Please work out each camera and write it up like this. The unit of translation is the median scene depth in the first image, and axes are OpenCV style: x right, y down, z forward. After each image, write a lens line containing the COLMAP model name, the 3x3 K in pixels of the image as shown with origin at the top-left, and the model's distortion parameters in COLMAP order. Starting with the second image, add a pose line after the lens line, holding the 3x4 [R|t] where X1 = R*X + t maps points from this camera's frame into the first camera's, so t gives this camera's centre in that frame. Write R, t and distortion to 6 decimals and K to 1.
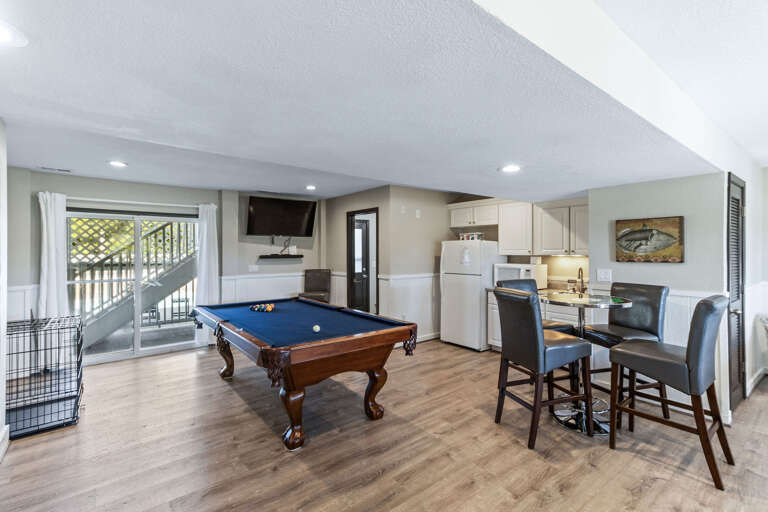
lens RADIAL K [[356.0, 0, 384.1], [0, 356.0, 250.9], [0, 0, 1]] dist [0.004853, 0.000696]
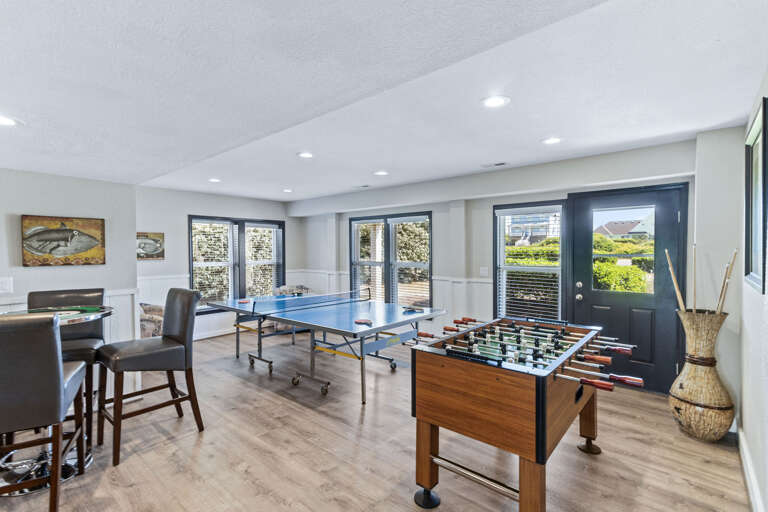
lens RADIAL K [[356.0, 0, 382.9], [0, 356.0, 255.4], [0, 0, 1]] dist [0.004853, 0.000696]
pose [[-0.206342, -0.011867, 0.978408, -0.329869], [0.002817, 0.999915, 0.012722, -0.002973], [-0.978476, 0.005381, -0.206291, 0.407516]]
